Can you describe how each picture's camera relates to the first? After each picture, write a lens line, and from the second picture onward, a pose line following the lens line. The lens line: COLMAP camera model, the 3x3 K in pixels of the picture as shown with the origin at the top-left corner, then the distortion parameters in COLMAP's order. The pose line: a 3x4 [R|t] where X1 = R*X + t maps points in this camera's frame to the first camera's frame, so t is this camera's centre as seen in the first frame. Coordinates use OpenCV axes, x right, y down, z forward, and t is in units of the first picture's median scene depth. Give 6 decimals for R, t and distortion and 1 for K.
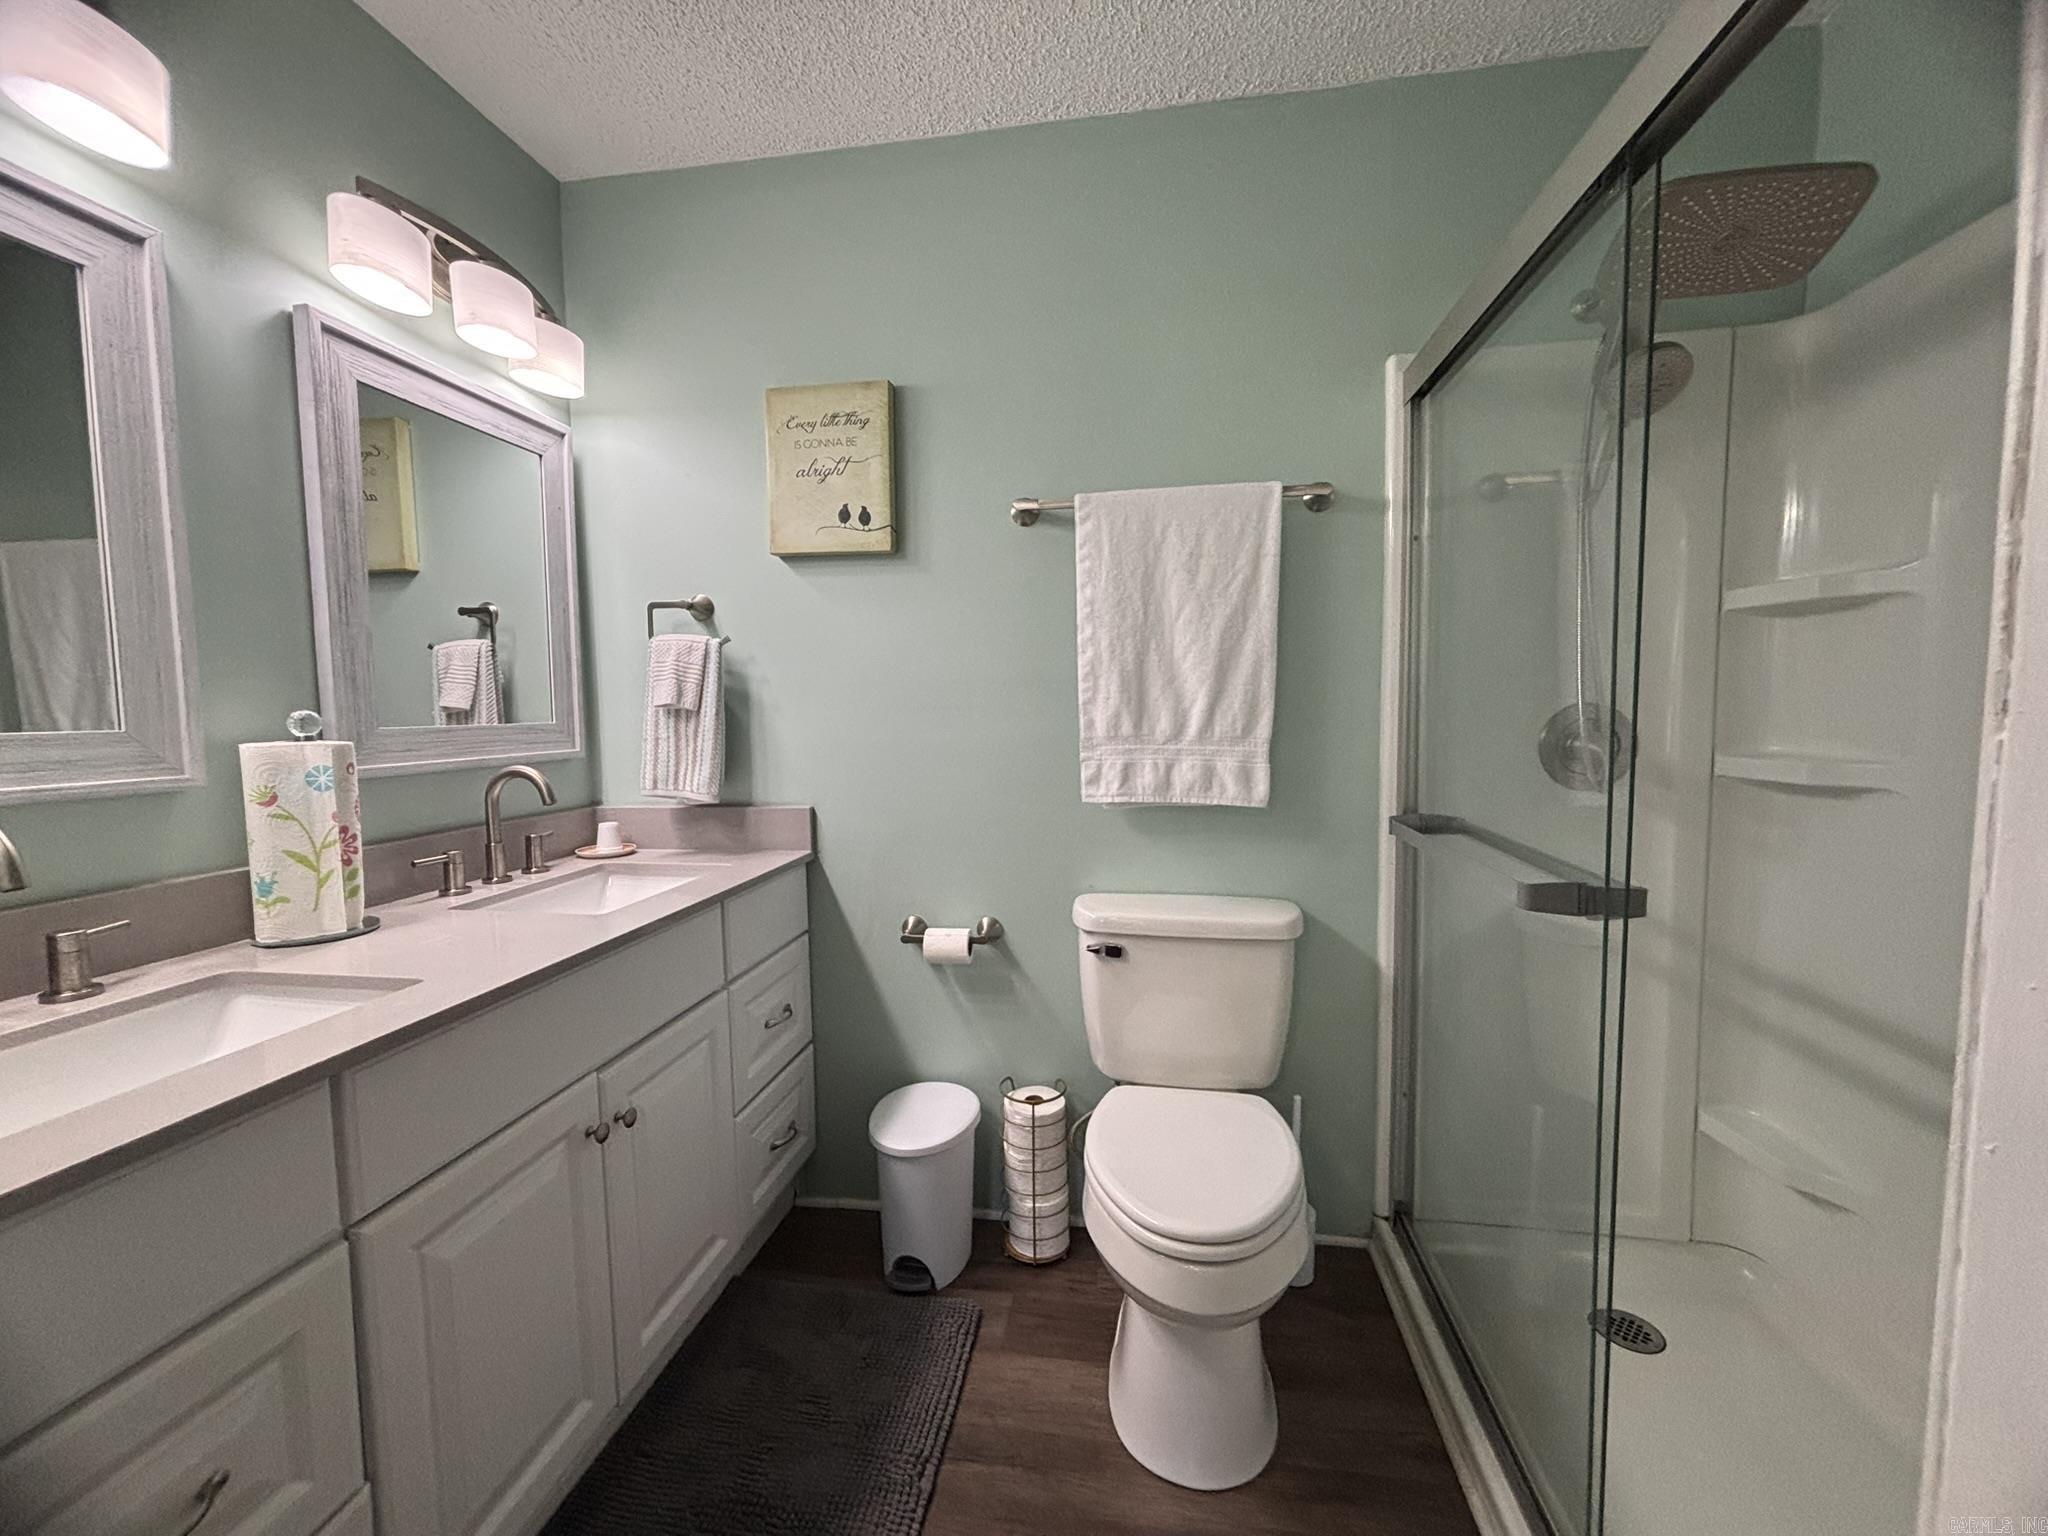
lens RADIAL K [[834.8, 0, 1024.6], [0, 834.8, 762.4], [0, 0, 1]] dist [0.005056, -0.002883]
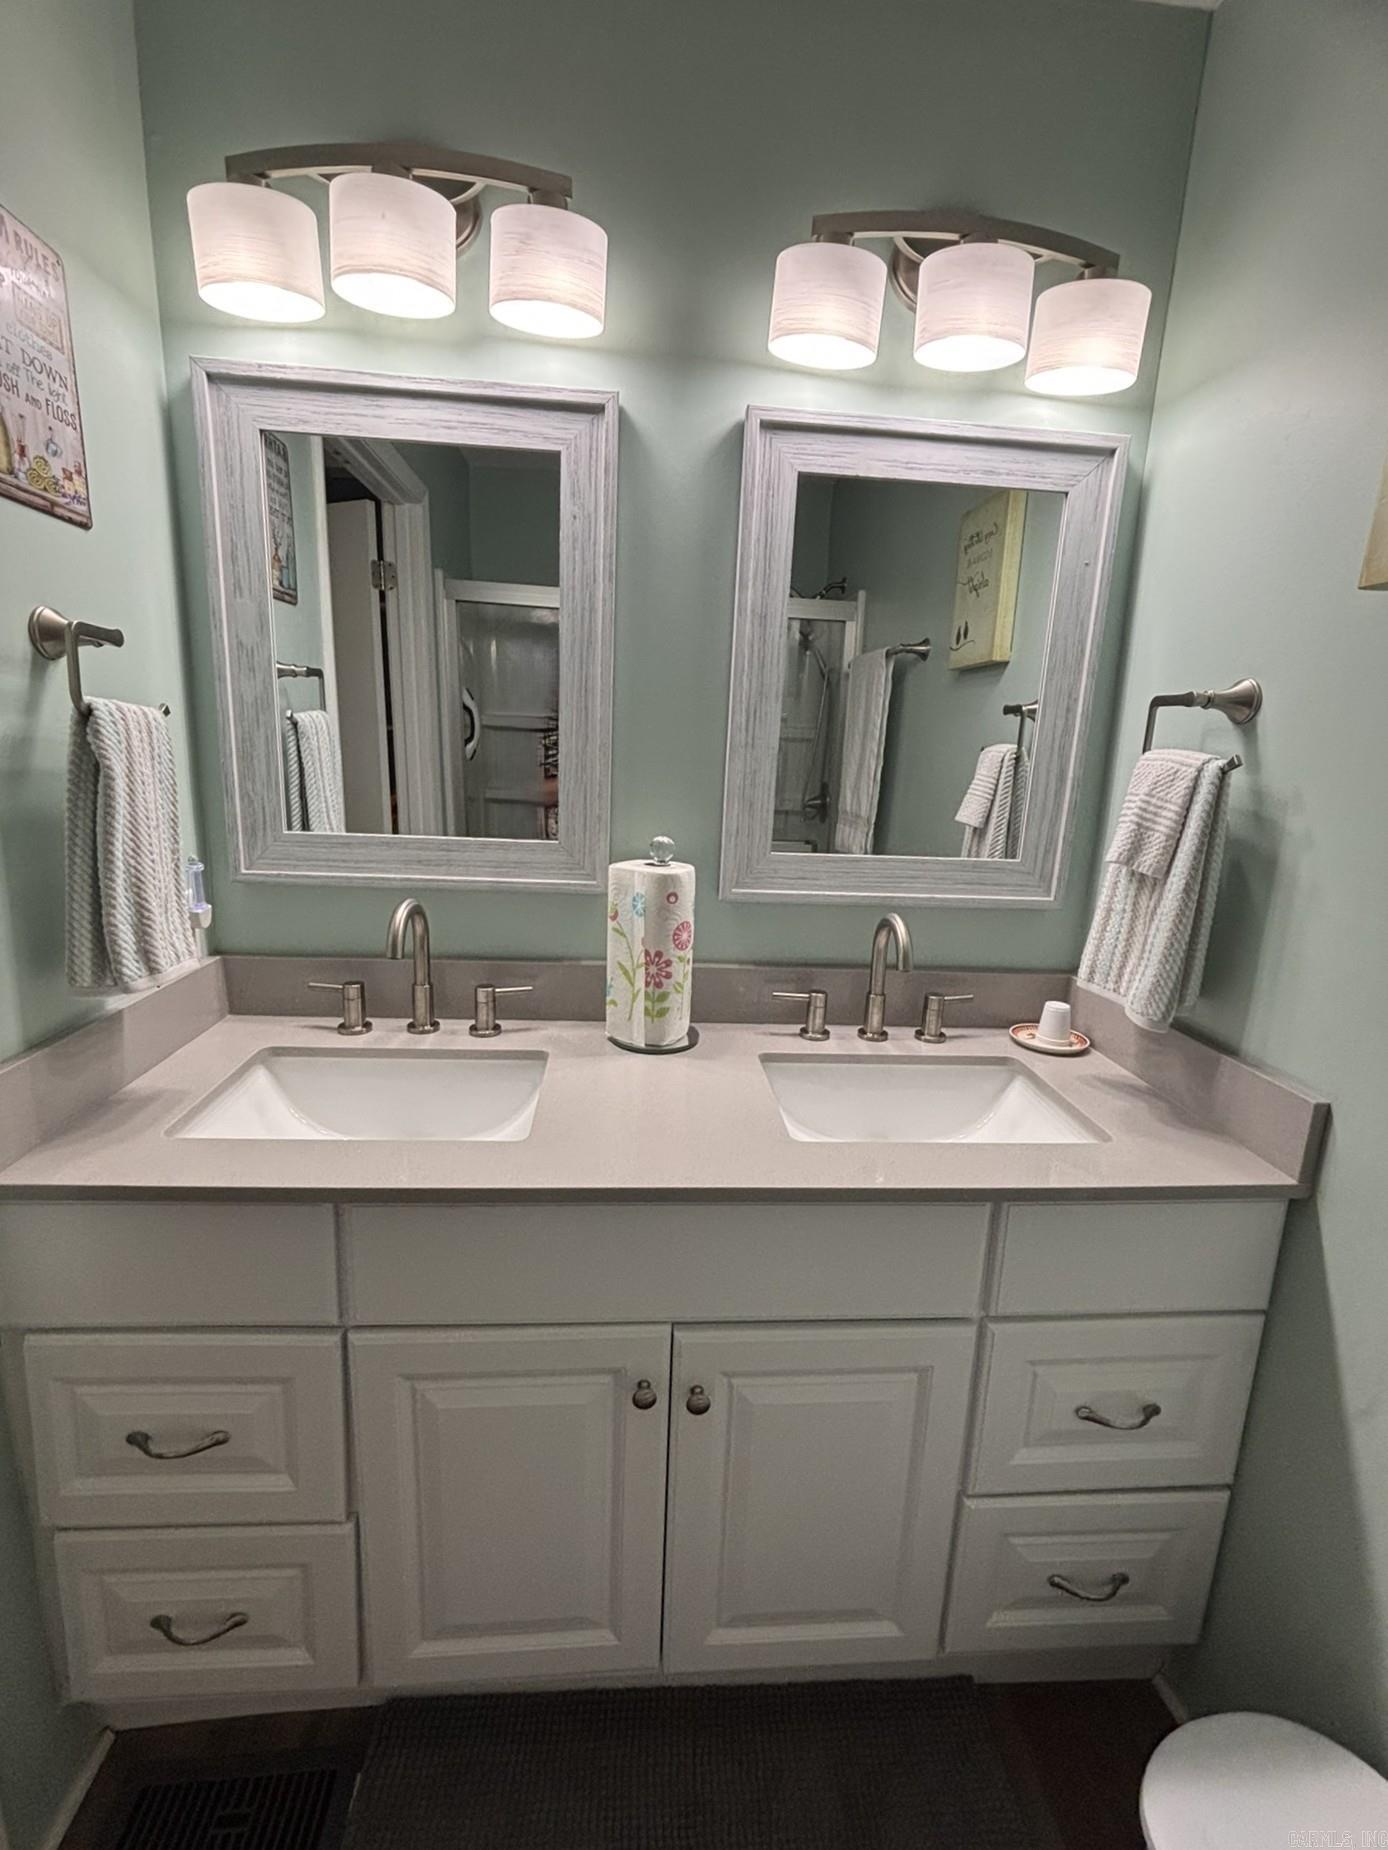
lens RADIAL K [[837.4, 0, 693.5], [0, 837.4, 920.9], [0, 0, 1]] dist [-0.003307, -0.000208]
pose [[0.230767, 0.231655, -0.945030, 0.119606], [-0.112620, 0.971077, 0.210539, -0.130540], [0.966469, 0.057844, 0.250182, 0.554932]]
